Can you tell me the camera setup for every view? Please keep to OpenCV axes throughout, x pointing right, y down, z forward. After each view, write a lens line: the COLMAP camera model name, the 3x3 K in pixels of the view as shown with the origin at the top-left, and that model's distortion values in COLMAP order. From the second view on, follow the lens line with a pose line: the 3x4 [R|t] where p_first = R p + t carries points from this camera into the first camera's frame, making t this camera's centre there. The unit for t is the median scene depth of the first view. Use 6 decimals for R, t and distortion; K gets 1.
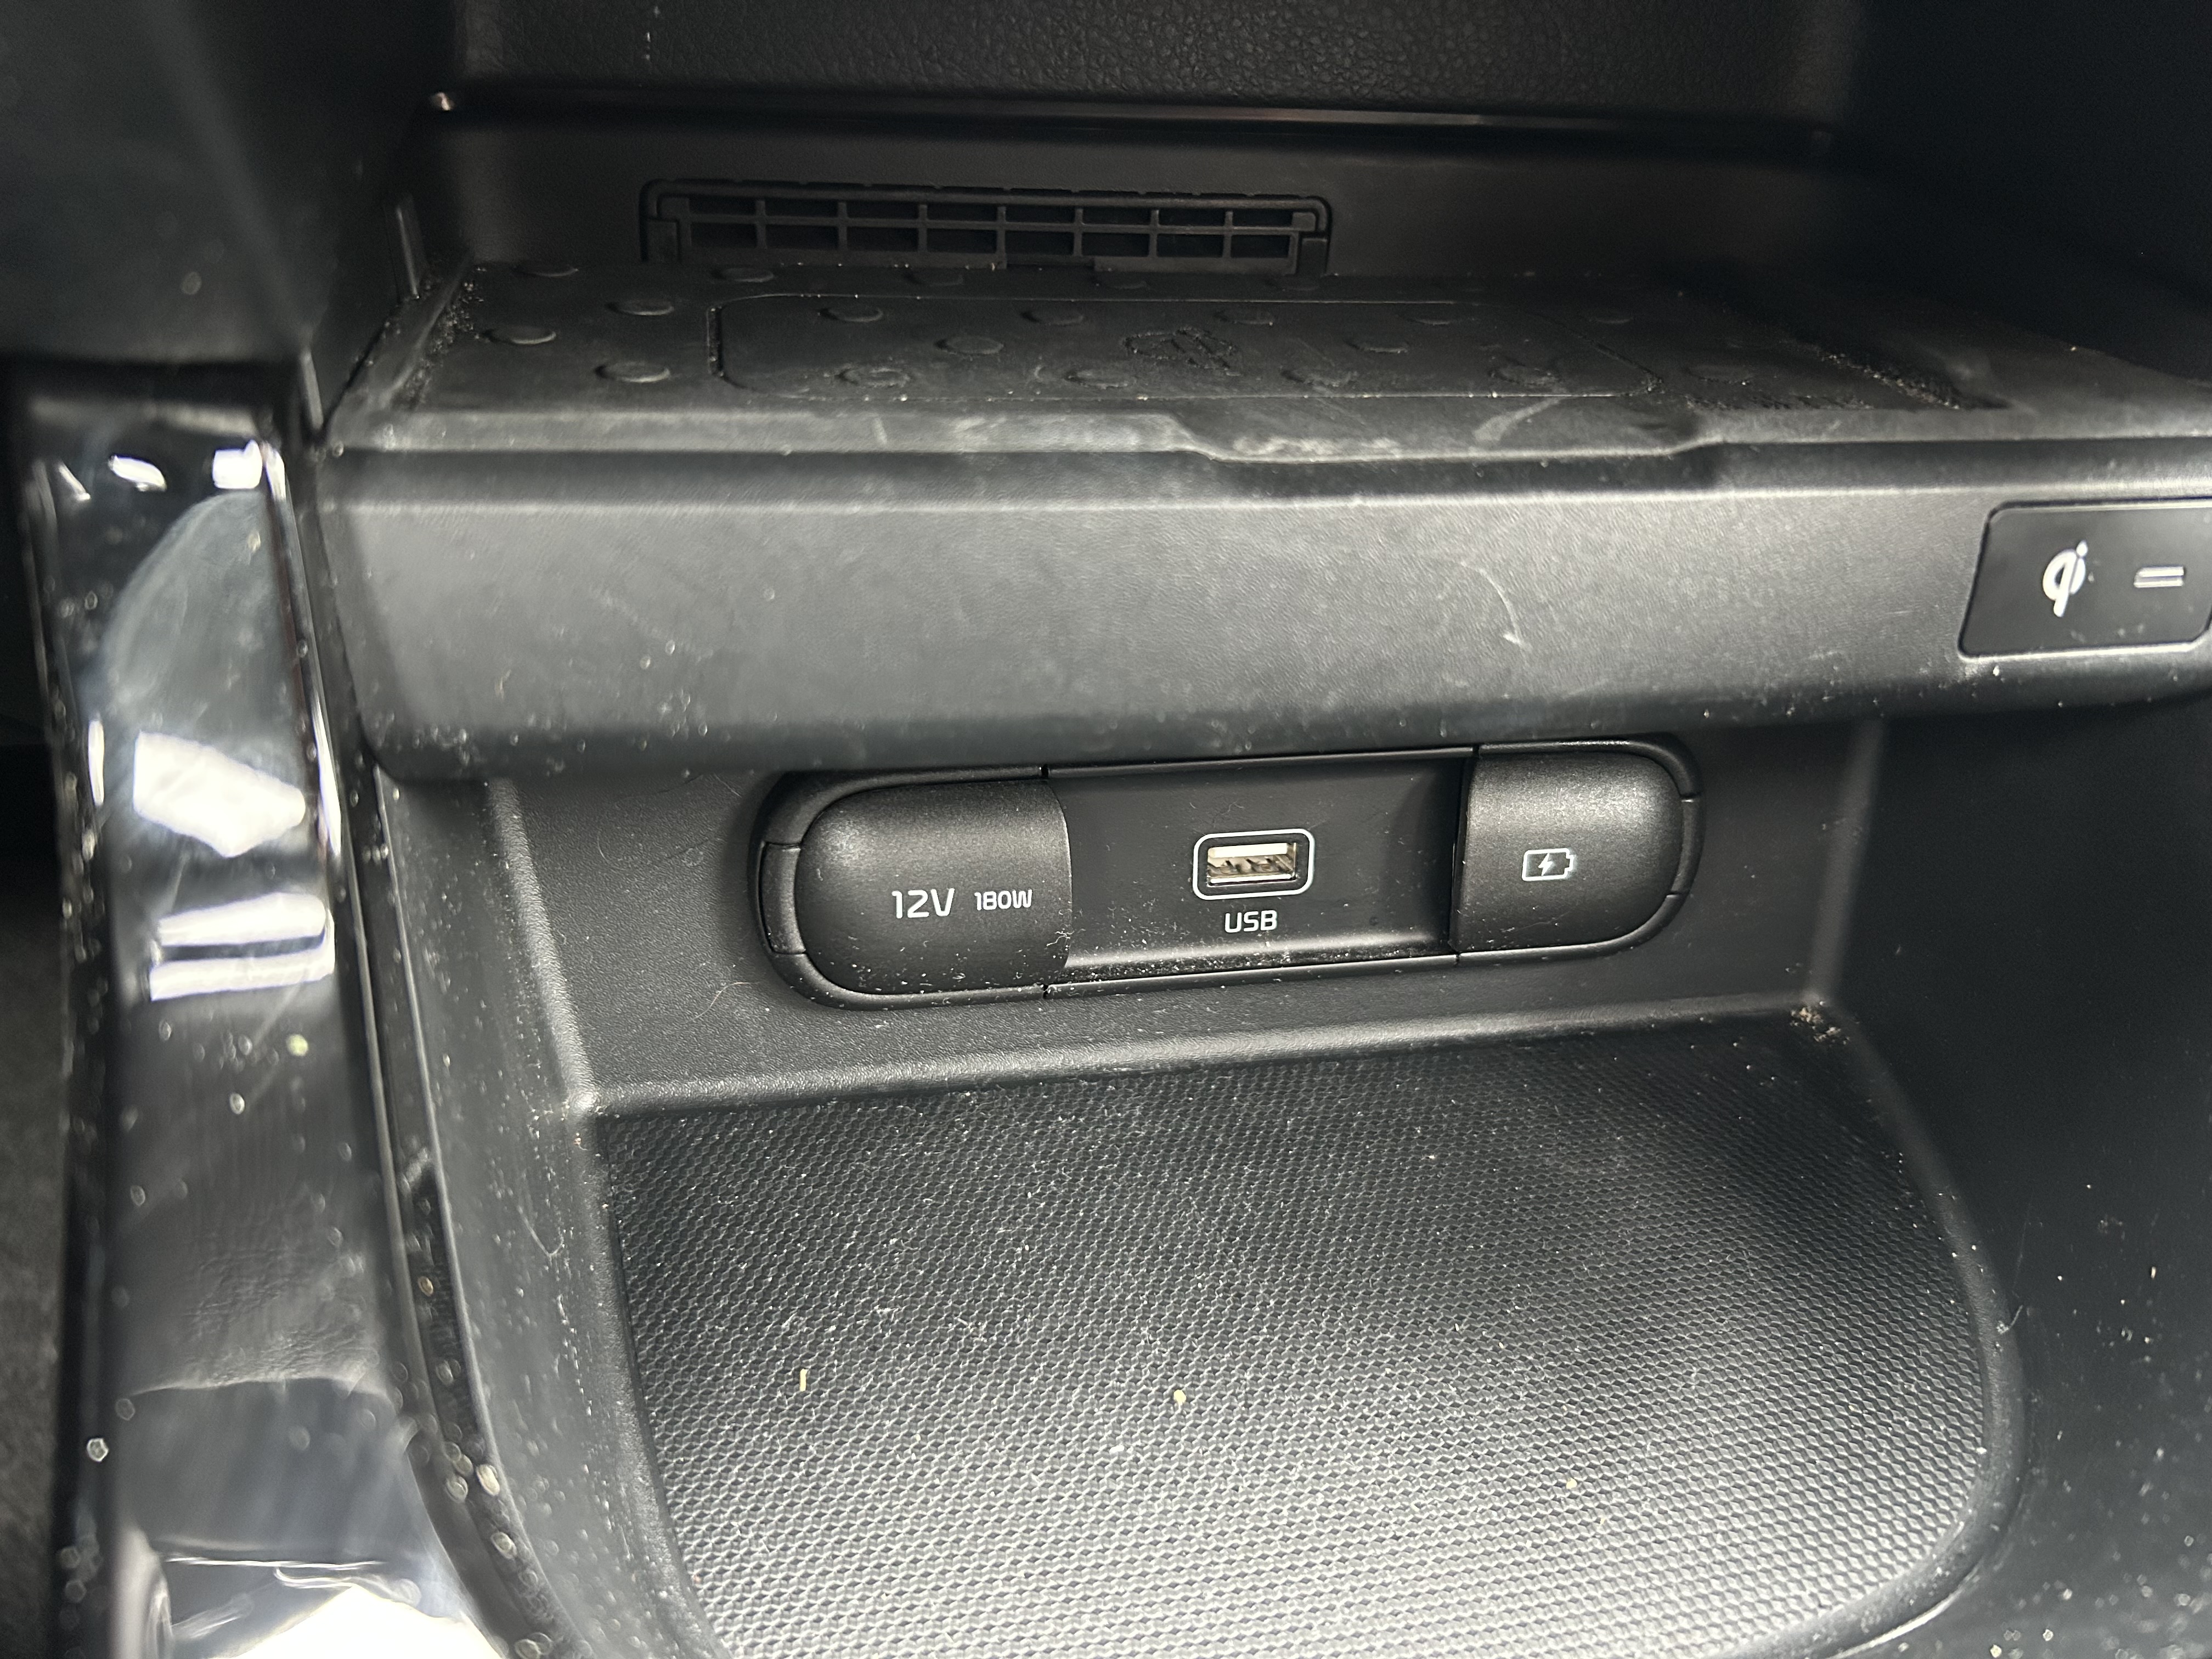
lens RADIAL K [[1654.3, 0, 1108.5], [0, 1654.3, 878.2], [0, 0, 1]] dist [0.041100, -0.034235]
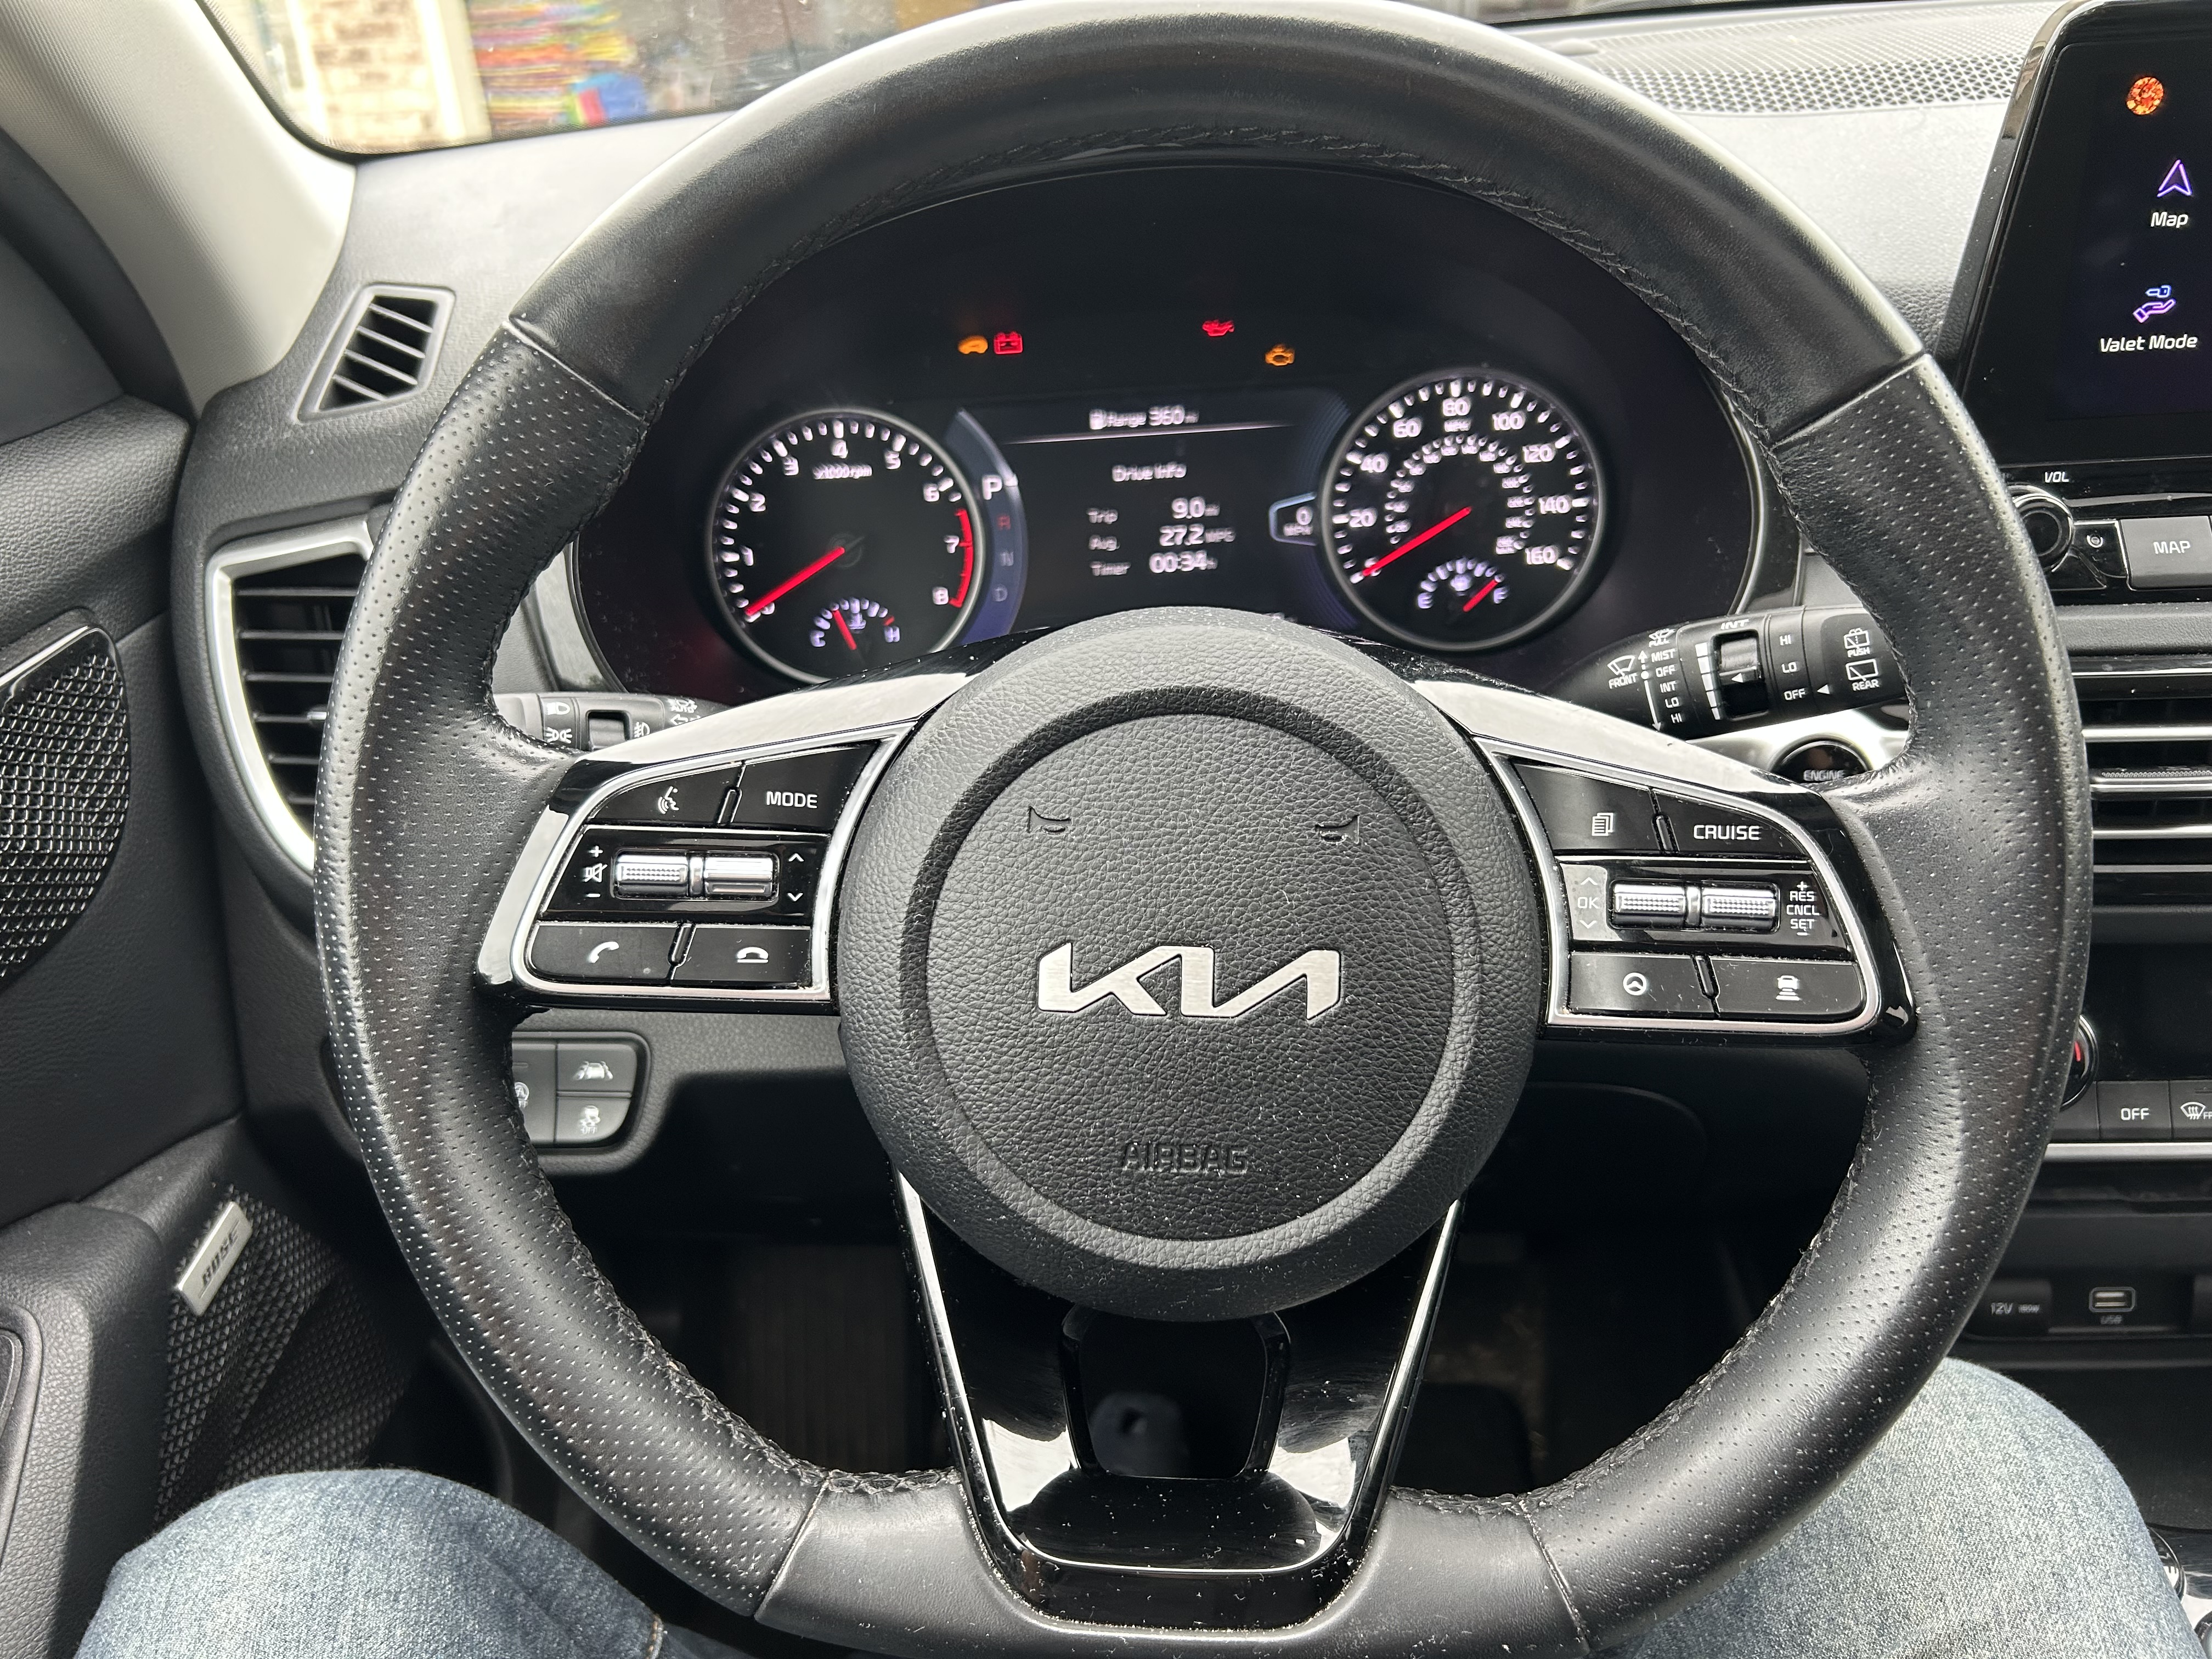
lens RADIAL K [[1672.0, 0, 1078.0], [0, 1672.0, 894.2], [0, 0, 1]] dist [0.004211, -0.051250]
pose [[0.950403, -0.009265, -0.310885, -0.743145], [-0.049357, 0.982397, -0.180166, -0.096331], [0.307081, 0.186575, 0.933215, -2.466396]]
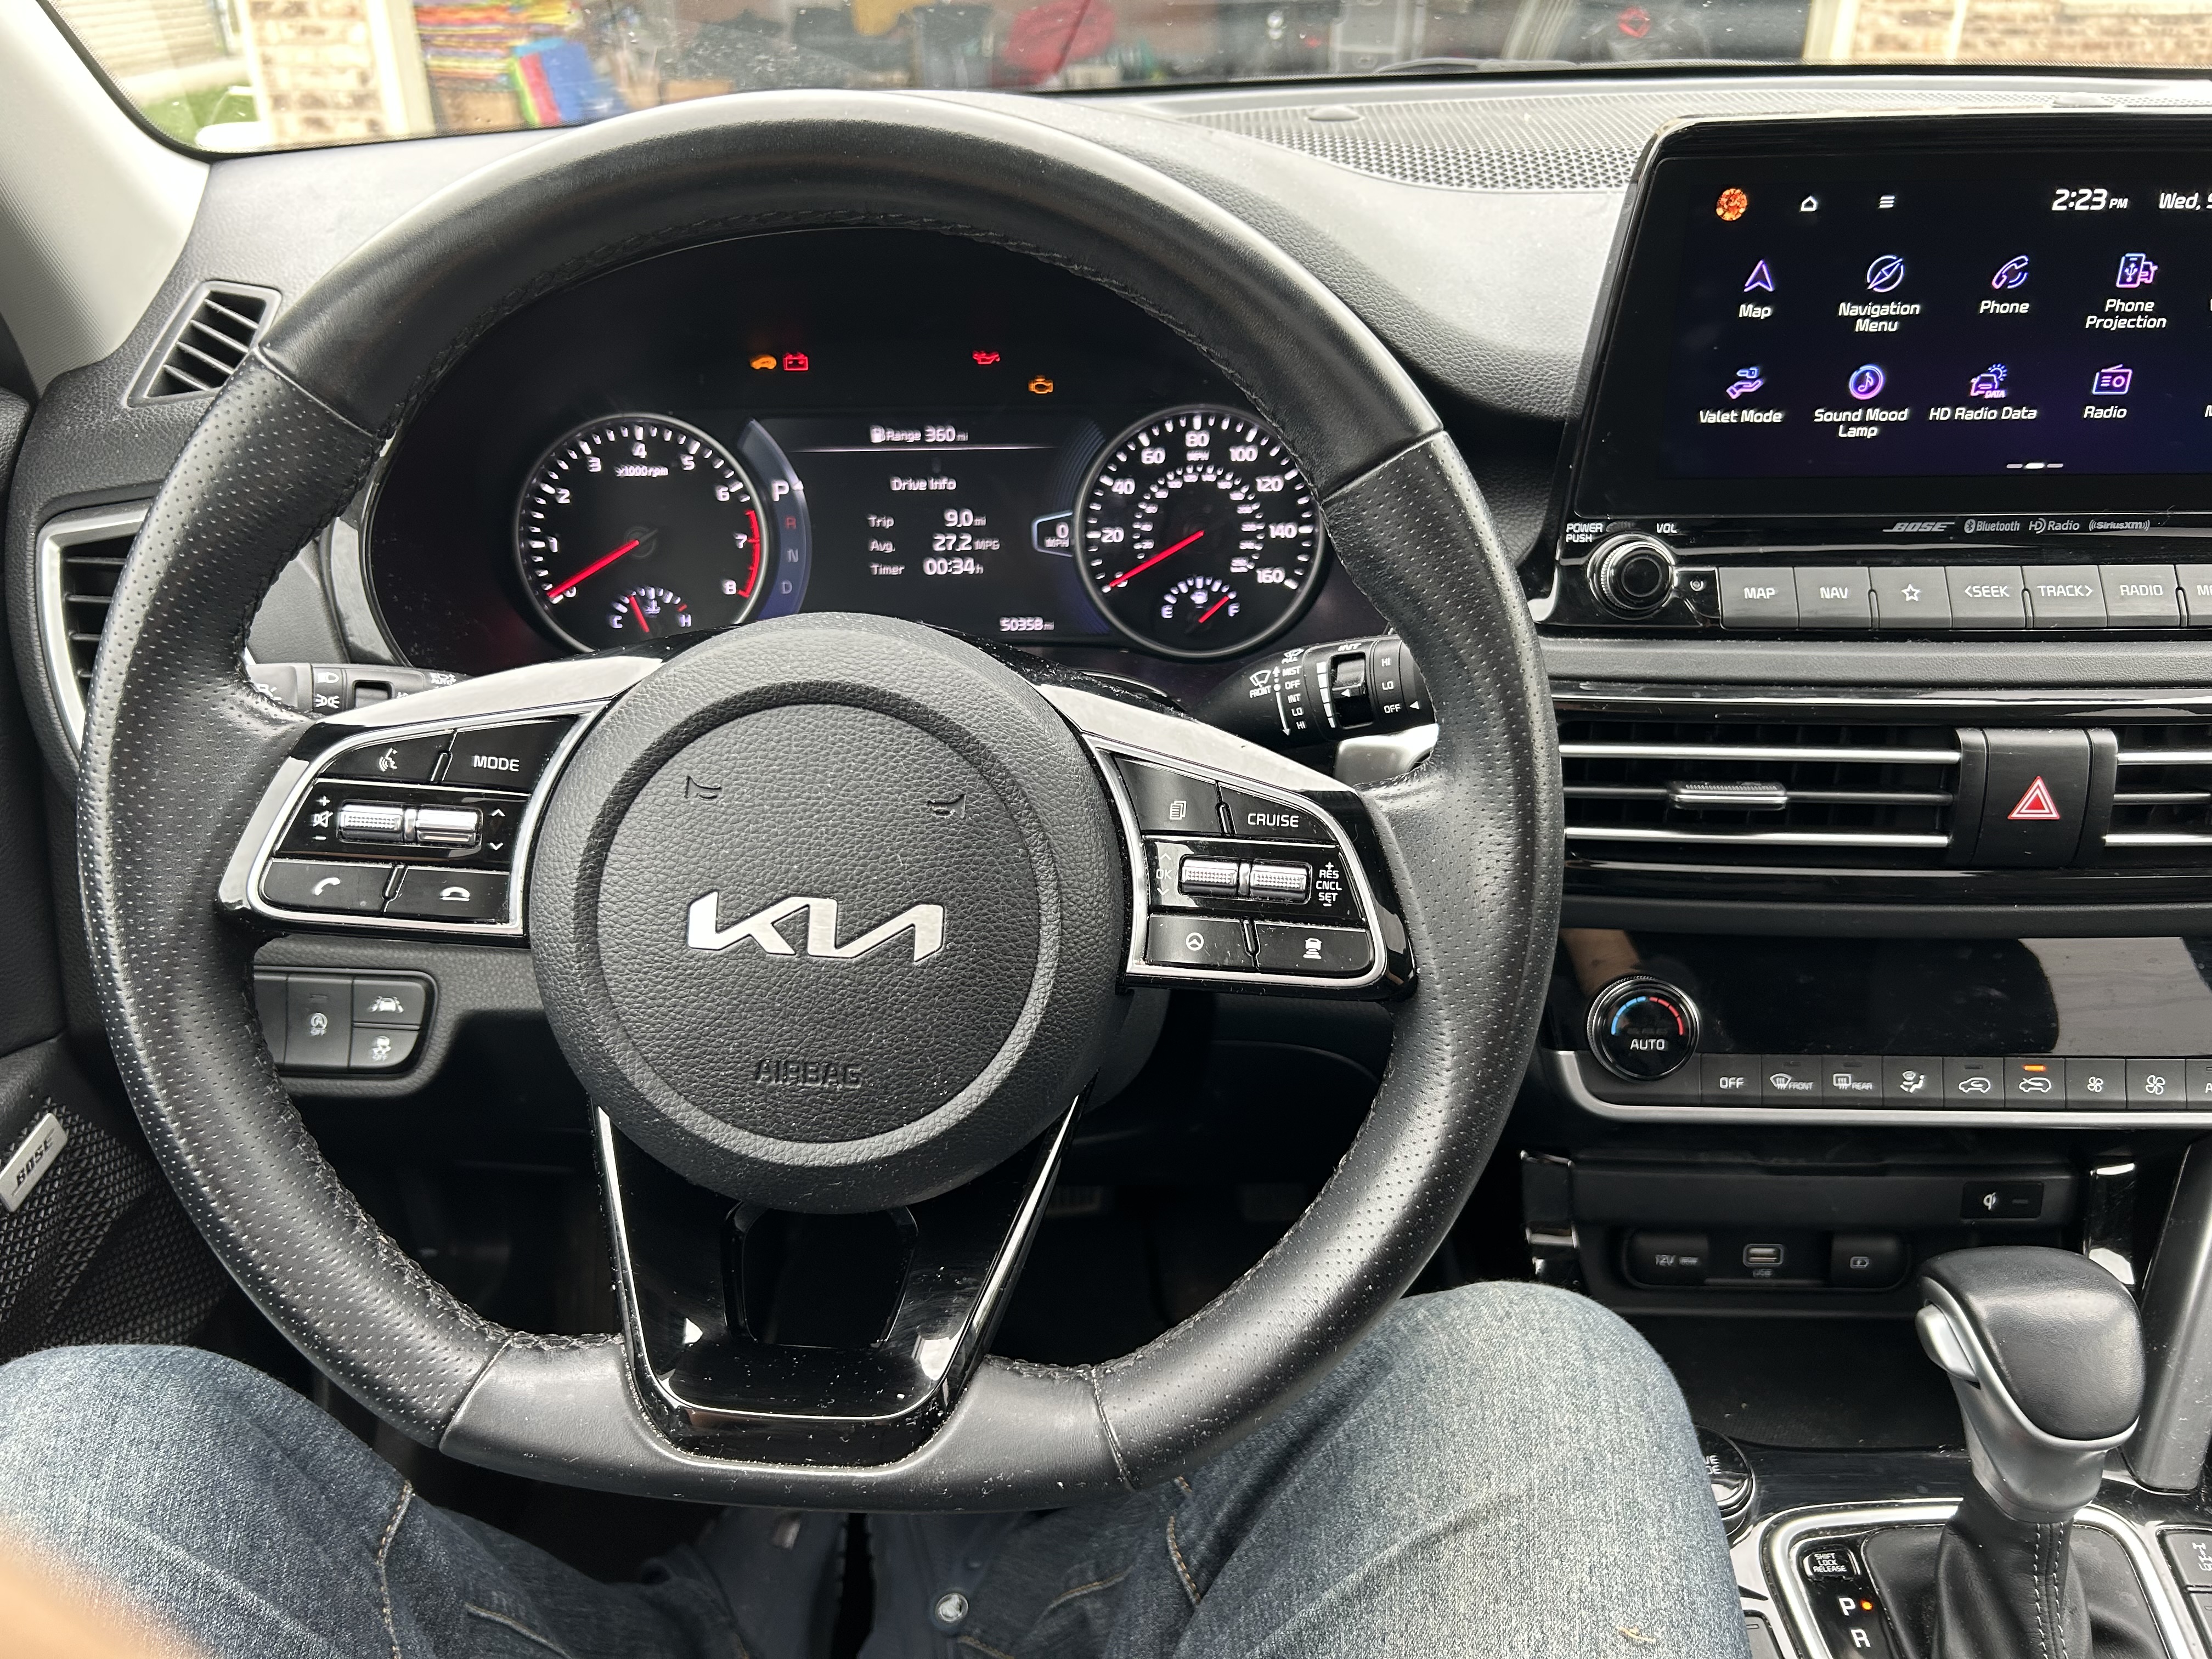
lens RADIAL K [[1667.9, 0, 1101.8], [0, 1667.9, 904.6], [0, 0, 1]] dist [-0.002488, -0.039243]
pose [[0.964423, 0.028408, -0.262834, -0.338732], [-0.075107, 0.982684, -0.169382, -0.035573], [0.253471, 0.183096, 0.949857, -2.659407]]
